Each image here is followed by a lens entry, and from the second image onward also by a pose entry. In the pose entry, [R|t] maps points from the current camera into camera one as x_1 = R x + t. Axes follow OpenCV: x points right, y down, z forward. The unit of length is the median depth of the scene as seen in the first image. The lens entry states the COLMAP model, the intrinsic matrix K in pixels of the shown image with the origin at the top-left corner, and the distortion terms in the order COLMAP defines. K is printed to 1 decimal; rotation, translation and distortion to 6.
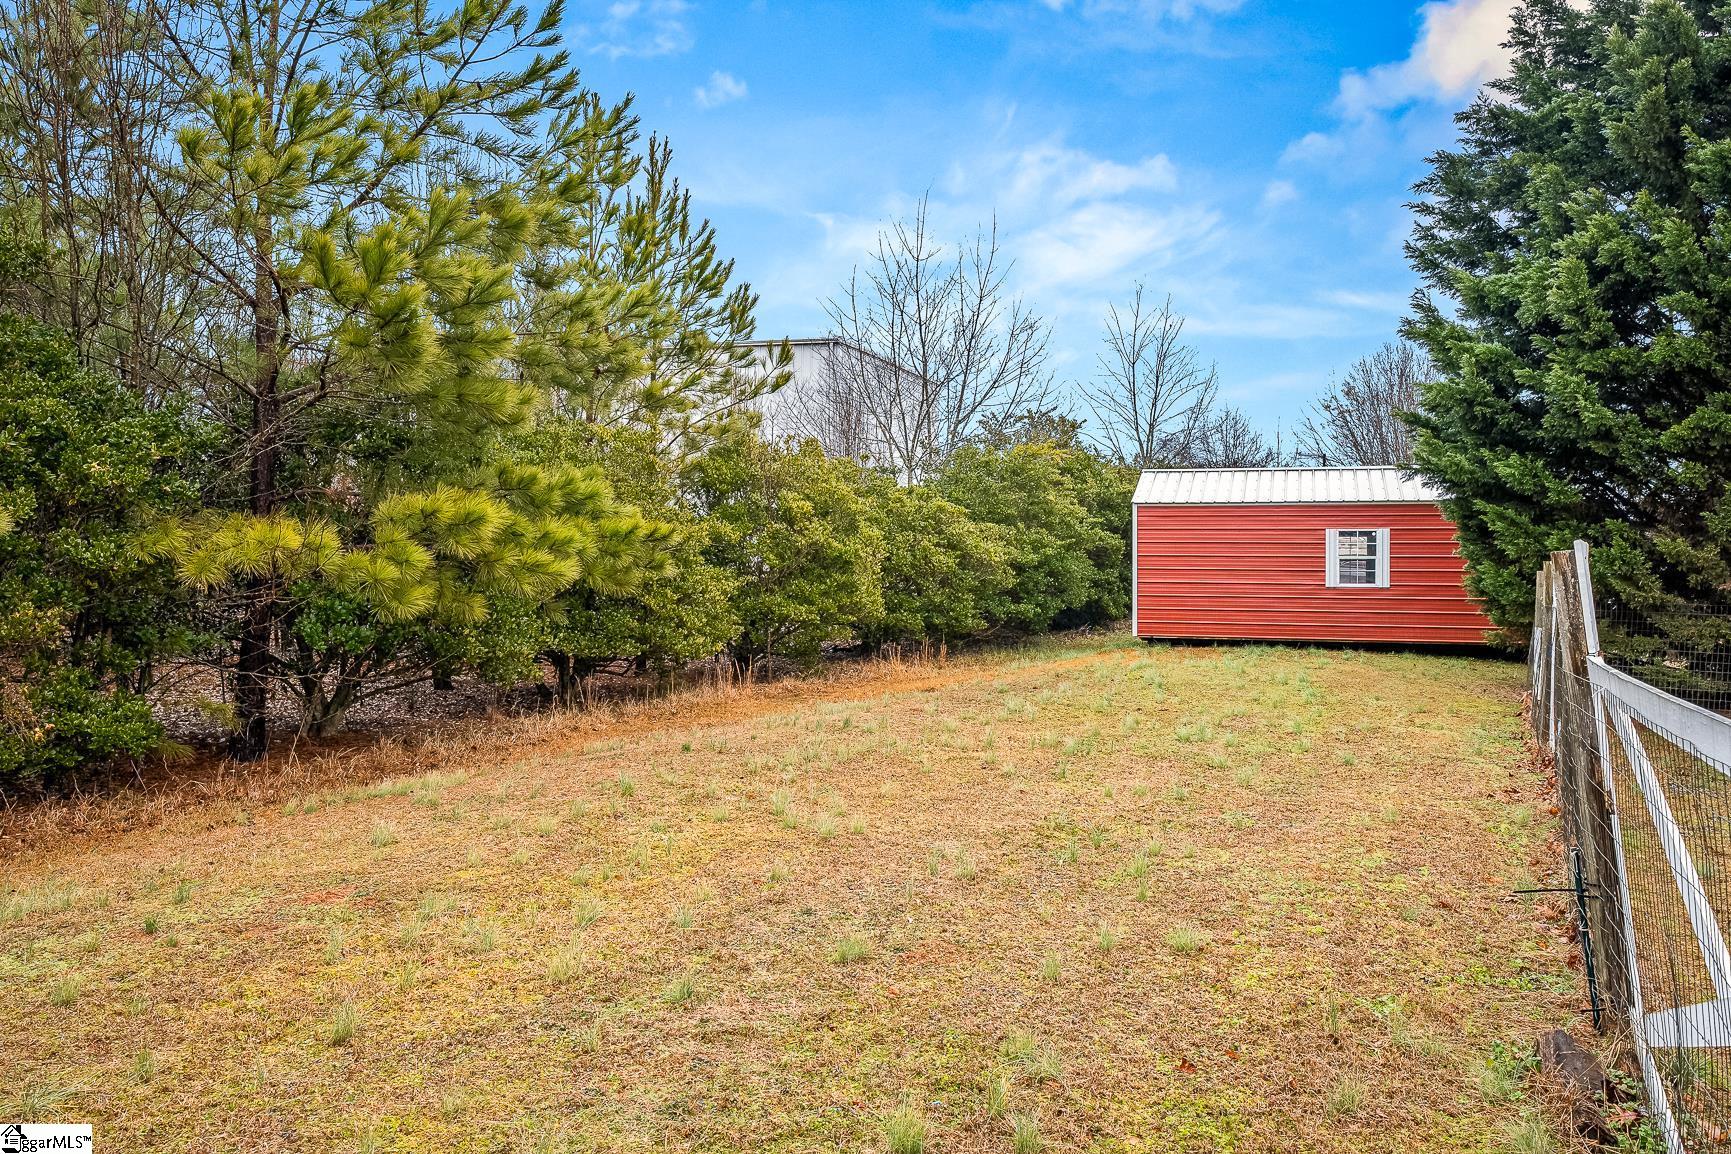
lens RADIAL K [[1345.1, 0, 866.0], [0, 1345.1, 579.9], [0, 0, 1]] dist [-0.005000, -0.002158]
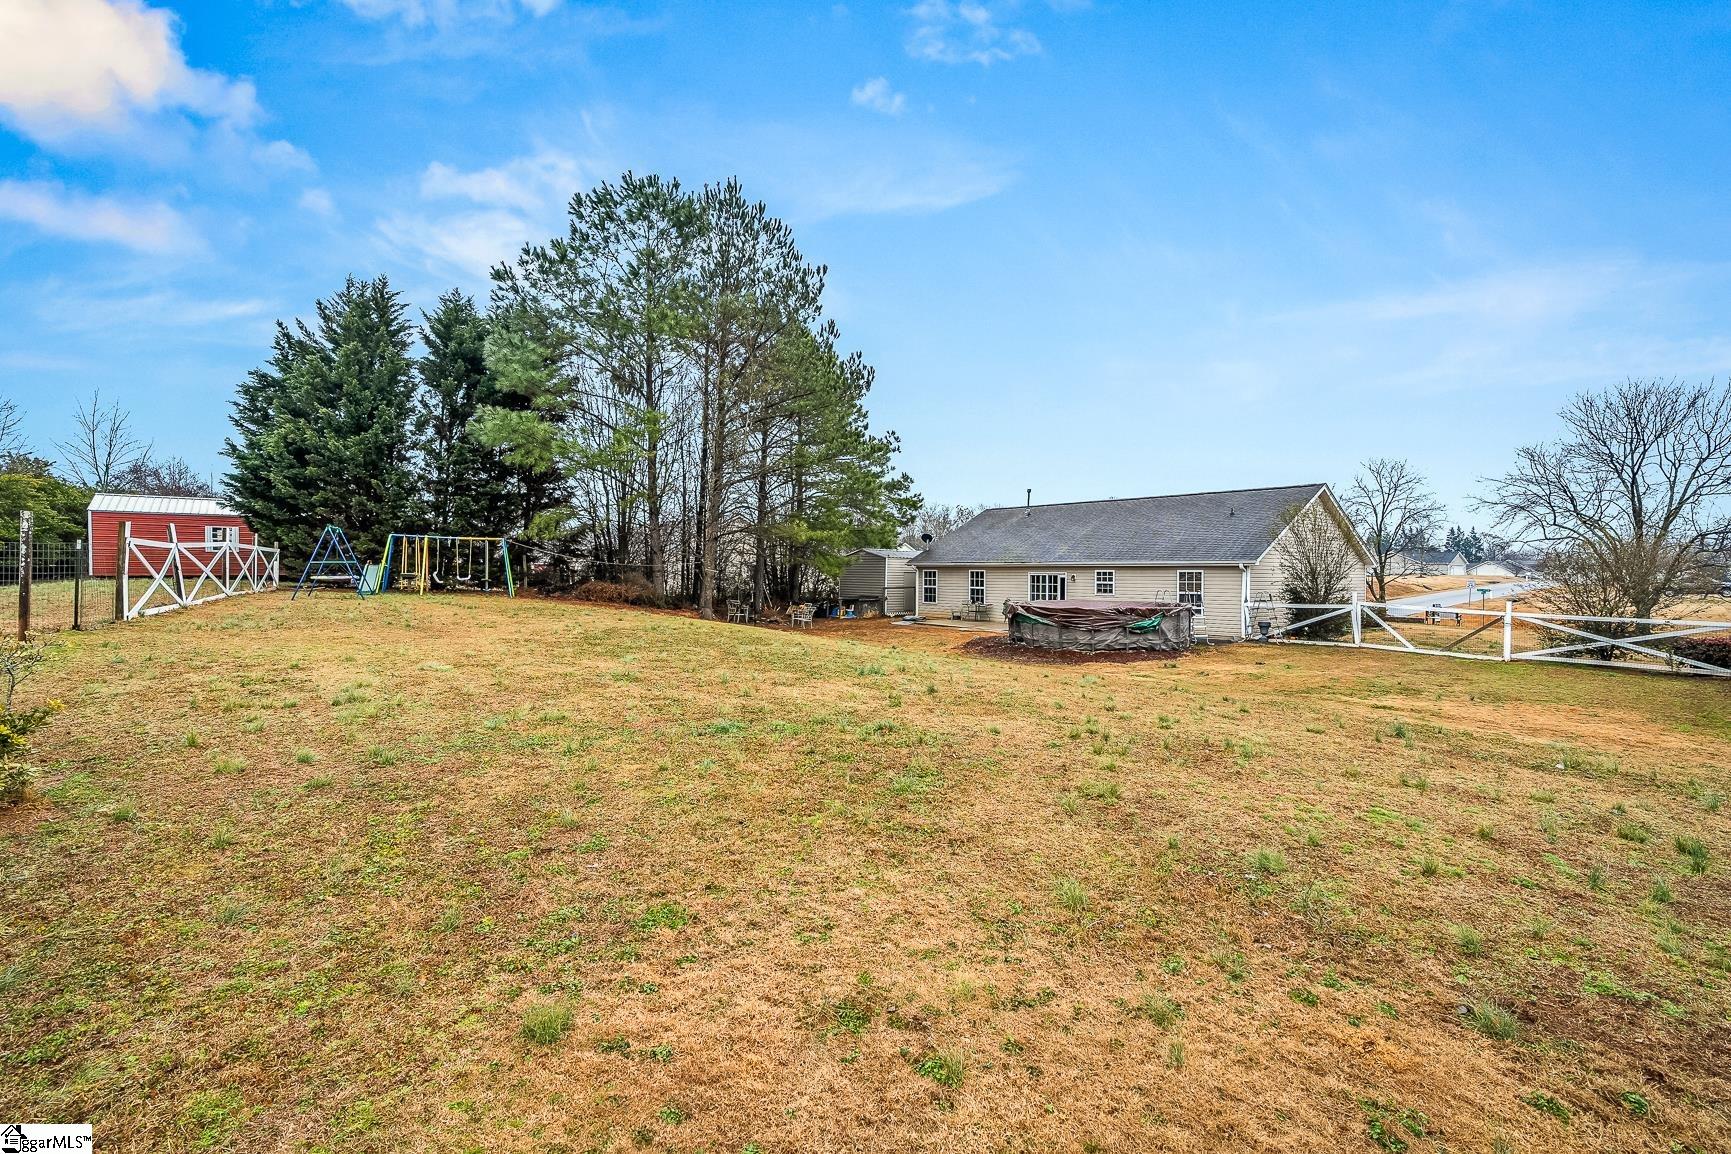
lens RADIAL K [[787.6, 0, 866.5], [0, 787.6, 579.7], [0, 0, 1]] dist [0.000686, 0.000137]
pose [[0.576622, -0.015665, 0.816861, -0.097447], [0.003025, 0.999850, 0.017039, 0.031774], [-0.817005, -0.007355, 0.576583, -0.643182]]
